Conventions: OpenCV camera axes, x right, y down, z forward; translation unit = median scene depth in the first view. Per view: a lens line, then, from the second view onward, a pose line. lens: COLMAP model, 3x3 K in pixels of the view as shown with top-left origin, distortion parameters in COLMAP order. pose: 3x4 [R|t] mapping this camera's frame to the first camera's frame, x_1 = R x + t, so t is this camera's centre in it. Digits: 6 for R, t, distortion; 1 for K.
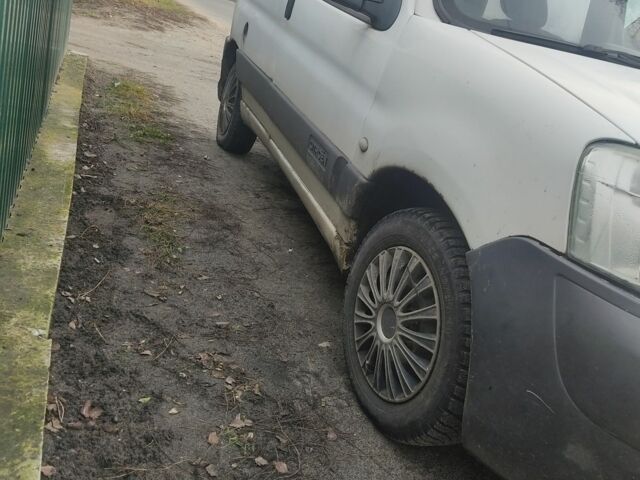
lens RADIAL K [[623.3, 0, 306.1], [0, 623.3, 239.8], [0, 0, 1]] dist [0.096570, -0.118909]
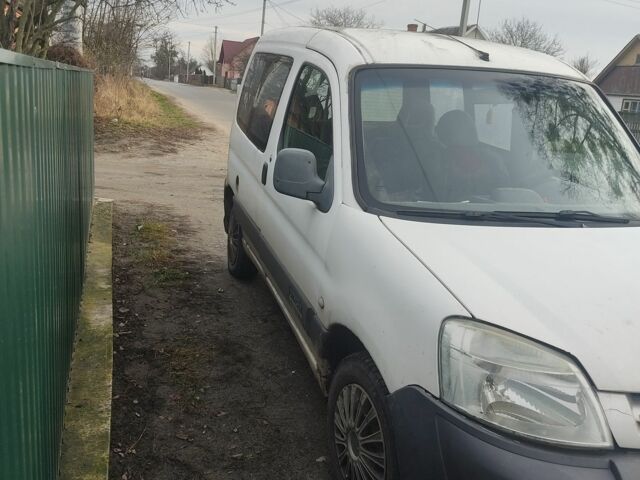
lens RADIAL K [[623.3, 0, 306.1], [0, 623.3, 239.8], [0, 0, 1]] dist [0.096570, -0.118909]
pose [[0.985372, -0.162978, -0.049795, 0.119810], [0.156996, 0.981814, -0.106740, -0.119958], [0.066286, 0.097361, 0.993039, -0.268440]]
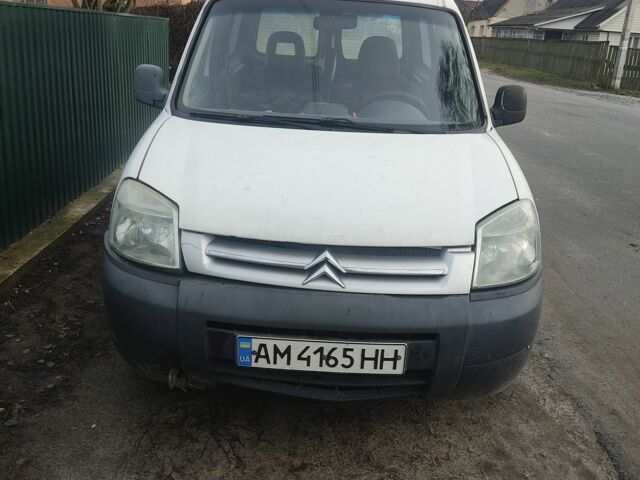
lens RADIAL K [[623.3, 0, 306.1], [0, 623.3, 239.8], [0, 0, 1]] dist [0.096570, -0.118909]
pose [[0.935880, -0.084731, -0.341978, 0.856184], [0.062437, 0.995174, -0.075704, 0.113820], [0.346742, 0.049498, 0.936653, -0.334002]]
